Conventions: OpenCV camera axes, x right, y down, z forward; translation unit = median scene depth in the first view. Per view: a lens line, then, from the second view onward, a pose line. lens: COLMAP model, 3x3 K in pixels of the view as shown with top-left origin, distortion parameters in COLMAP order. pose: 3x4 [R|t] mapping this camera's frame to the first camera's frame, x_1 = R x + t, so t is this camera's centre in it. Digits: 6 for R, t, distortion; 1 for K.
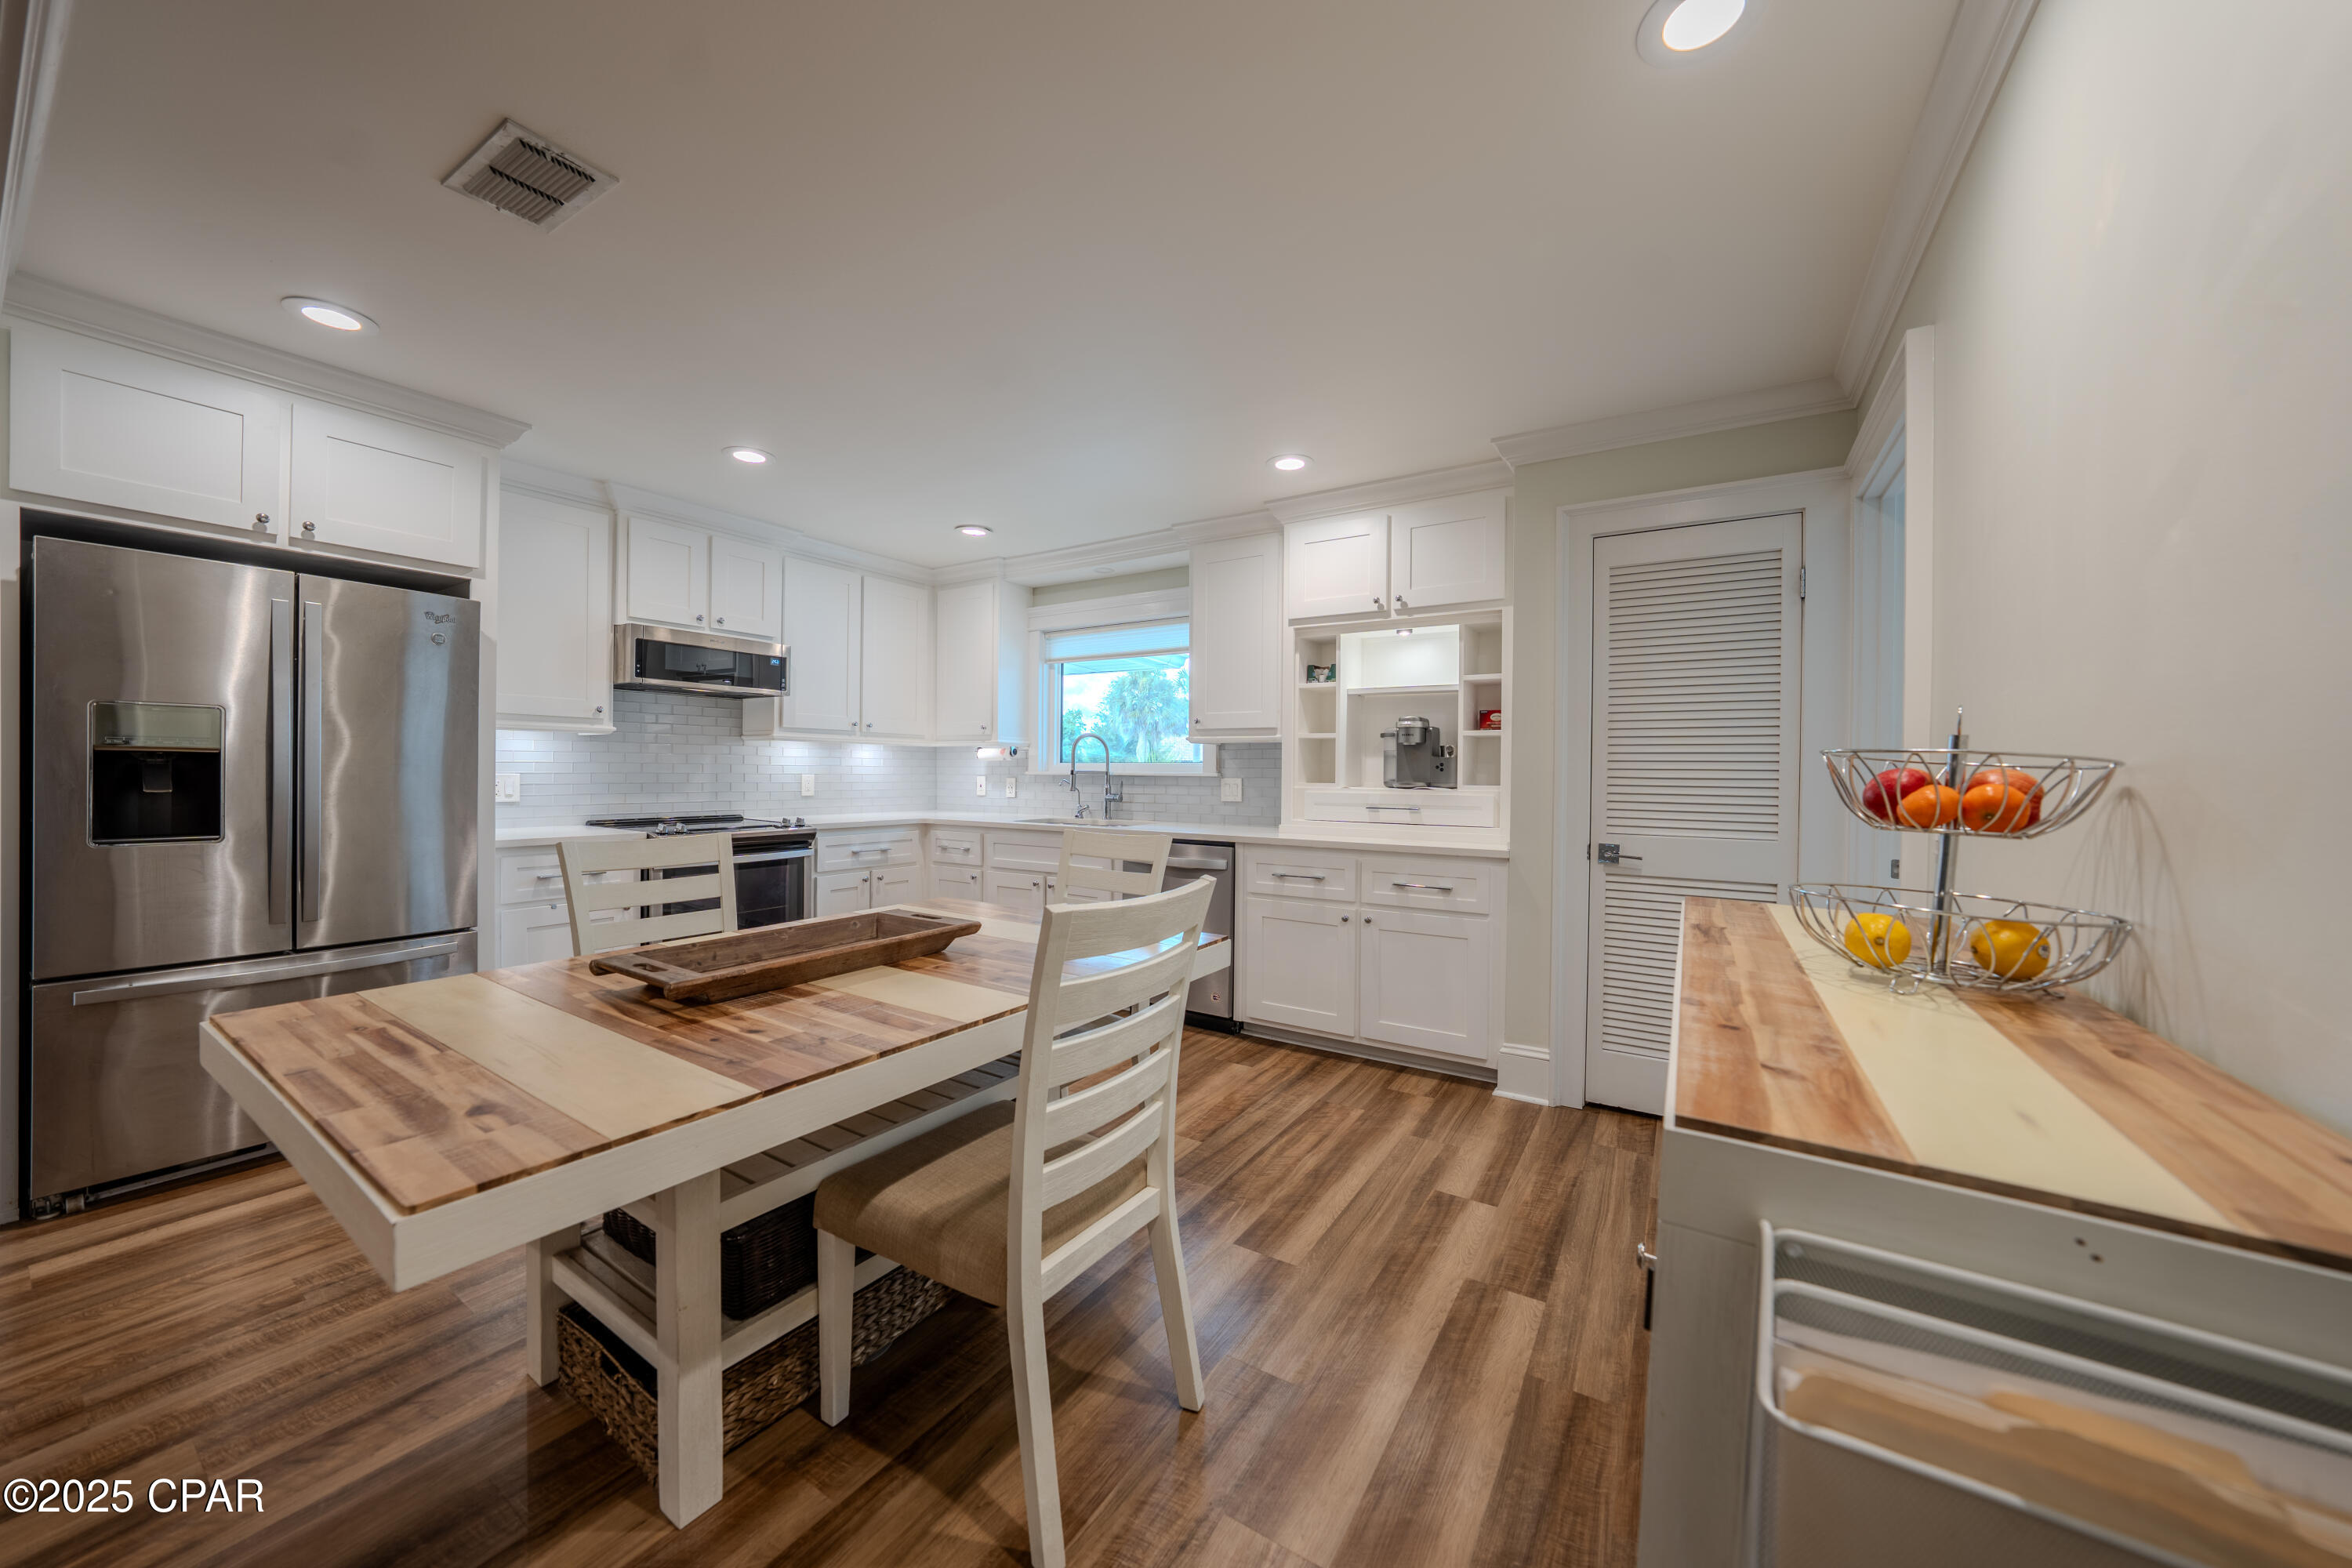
lens RADIAL K [[814.3, 0, 1179.8], [0, 814.3, 775.9], [0, 0, 1]] dist [-0.026645, 0.005682]
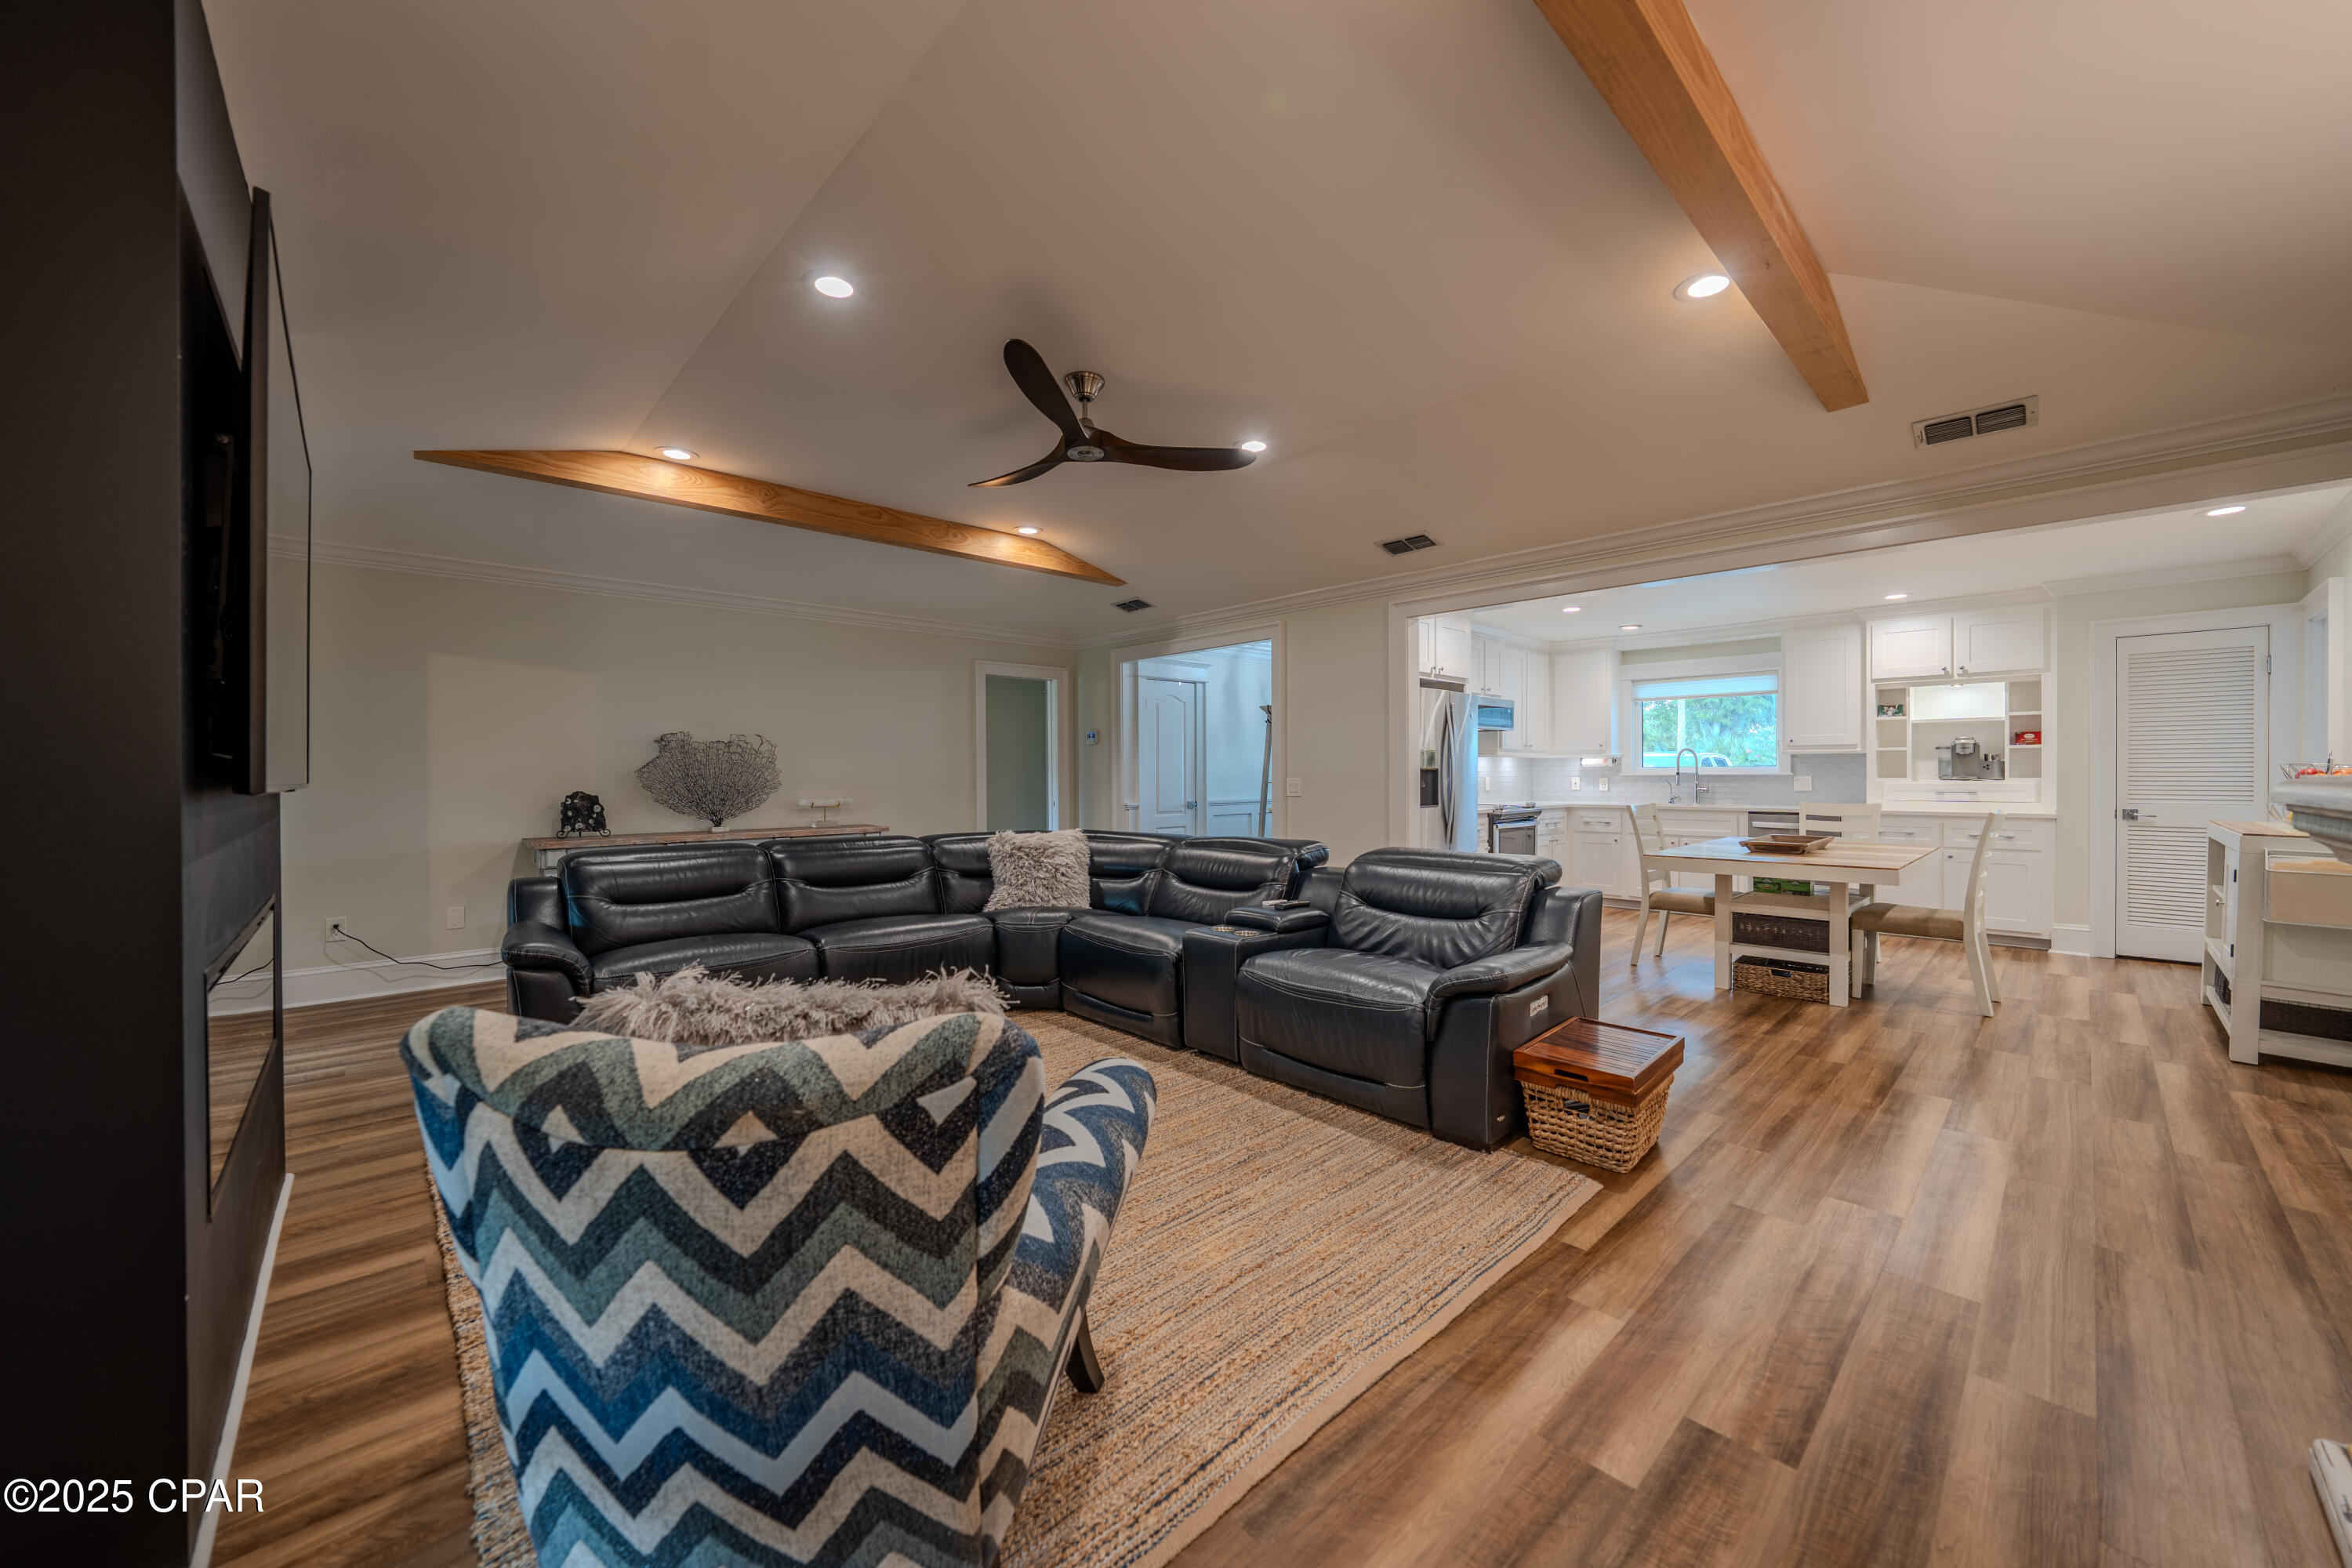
lens RADIAL K [[866.6, 0, 1184.4], [0, 866.6, 772.7], [0, 0, 1]] dist [-0.015082, 0.002115]
pose [[0.970641, -0.014444, -0.240098, -0.801562], [0.013023, 0.999887, -0.007506, -0.007390], [0.240179, 0.004159, 0.970720, -1.024829]]
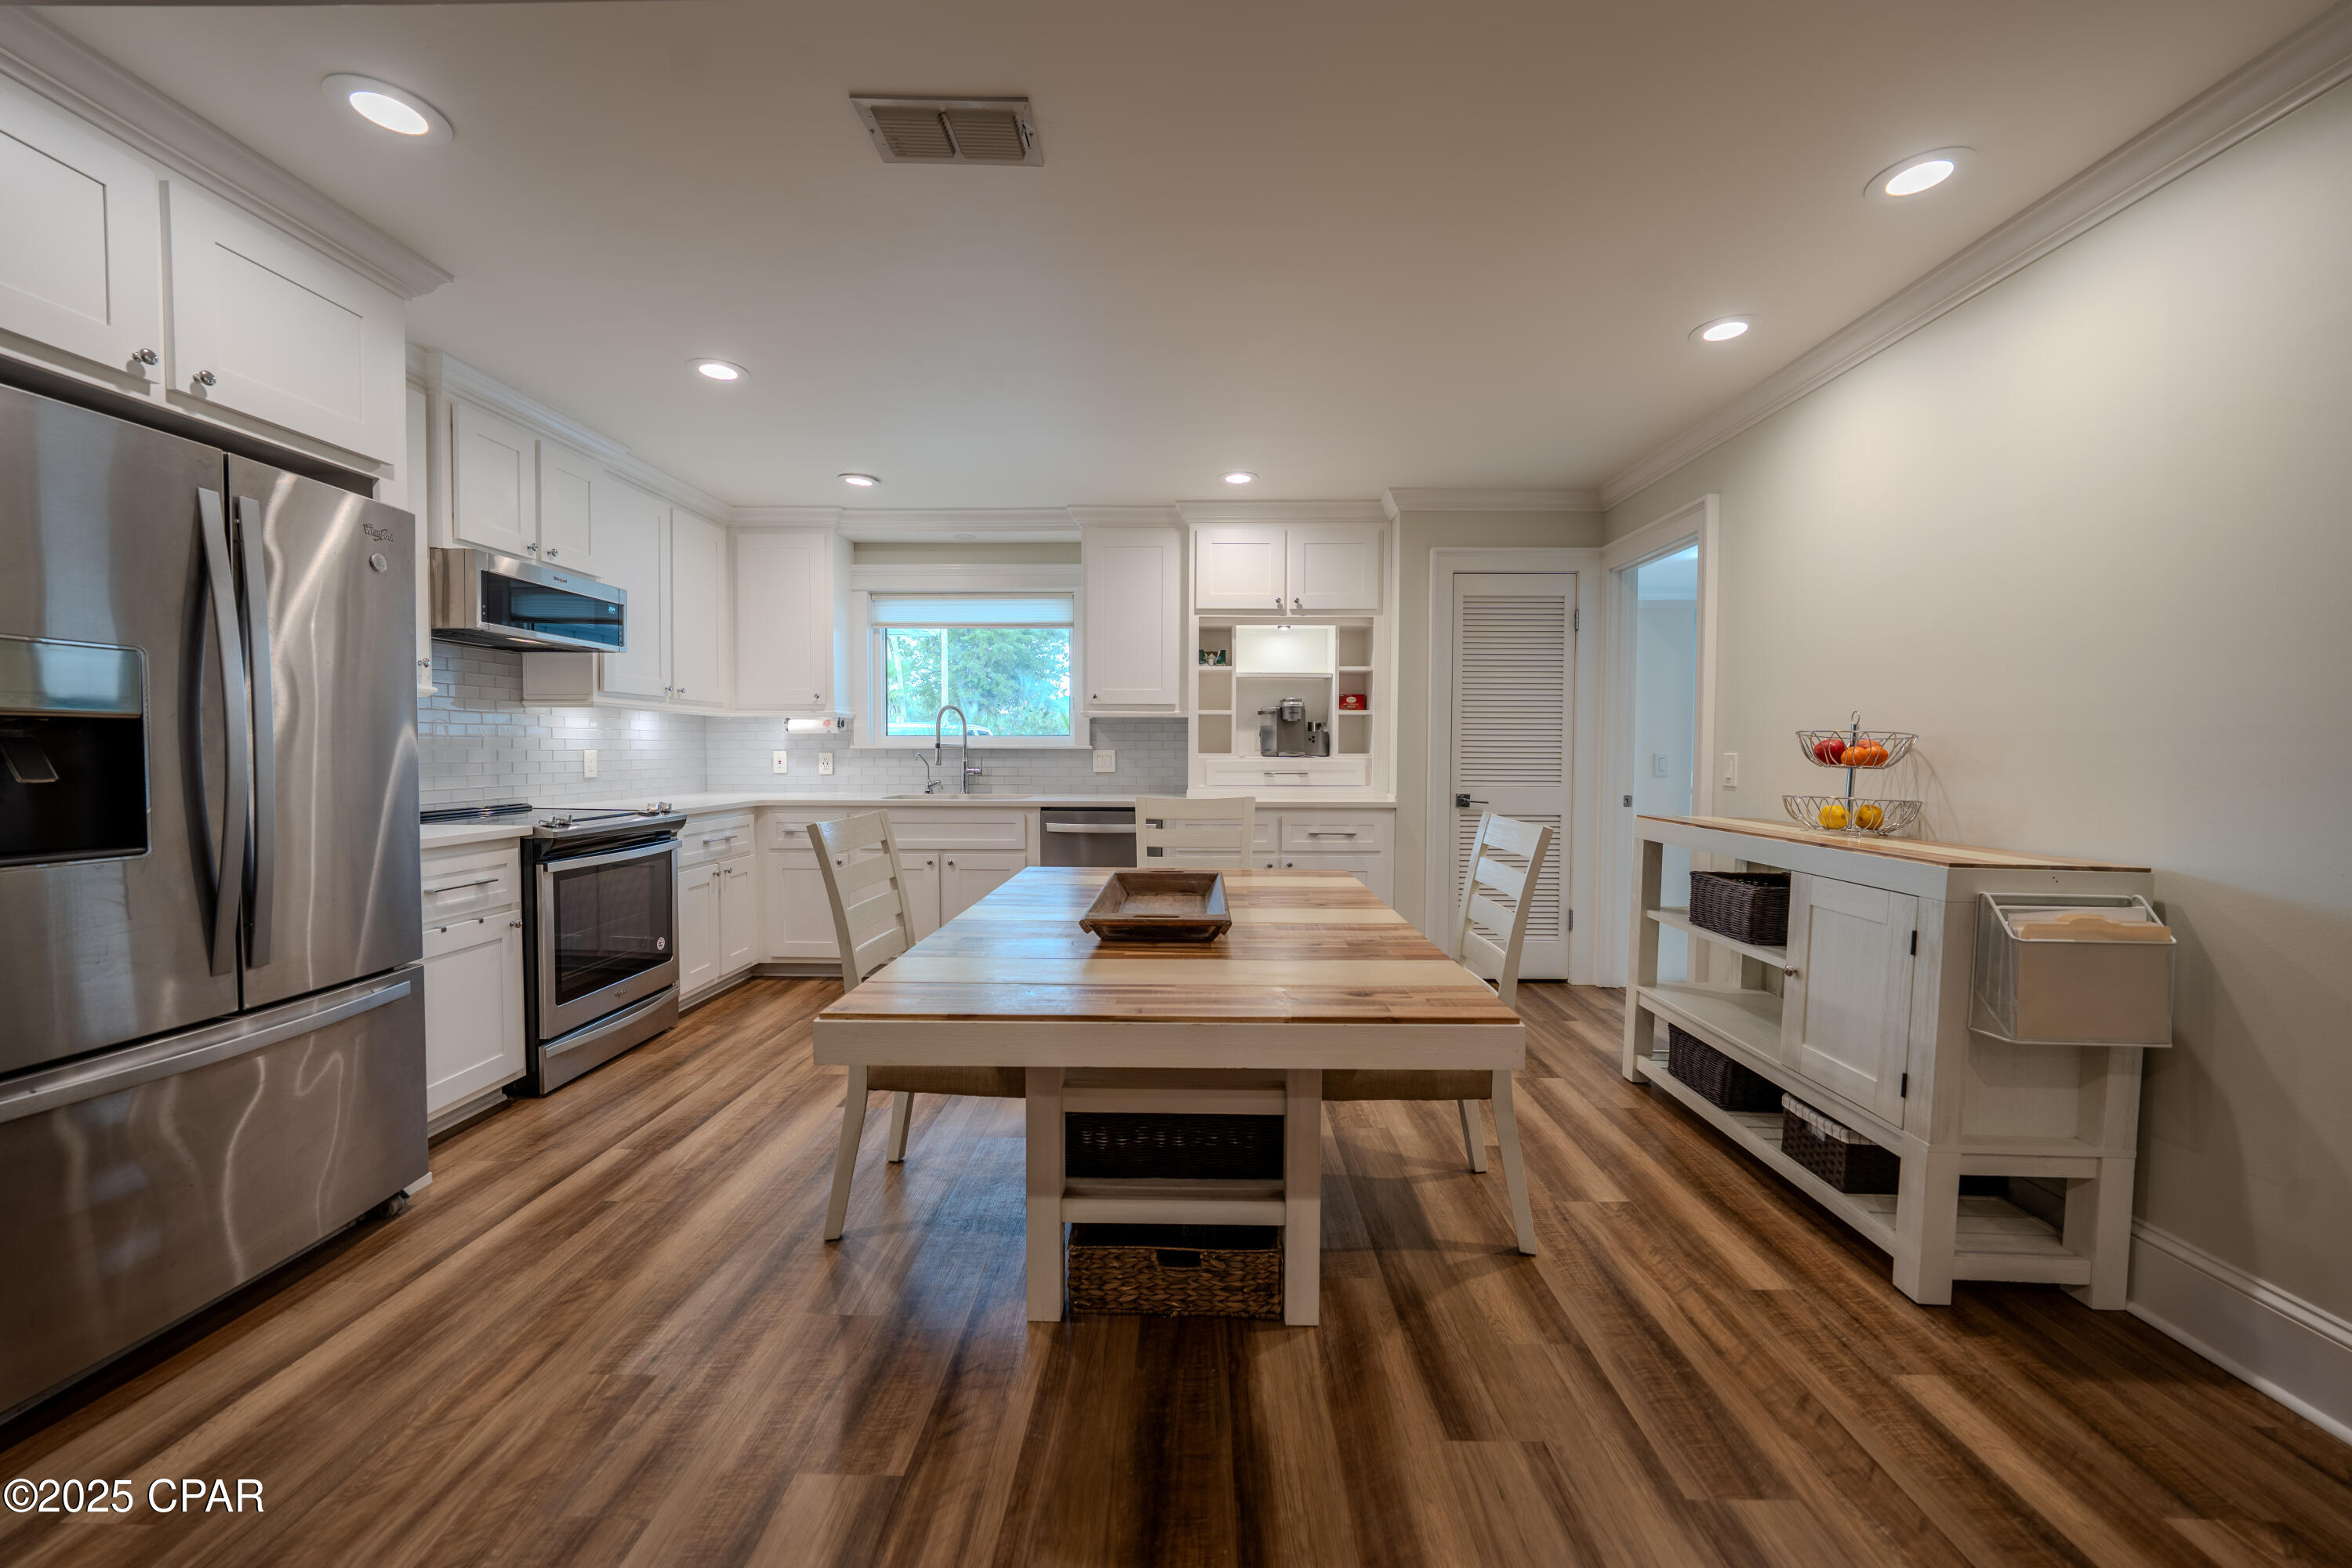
lens RADIAL K [[866.6, 0, 1180.4], [0, 866.6, 777.1], [0, 0, 1]] dist [-0.015082, 0.002115]
pose [[0.854821, -0.024300, 0.518354, -0.511148], [0.007848, 0.999394, 0.033908, 0.000221], [-0.518864, -0.024917, 0.854494, -0.023004]]
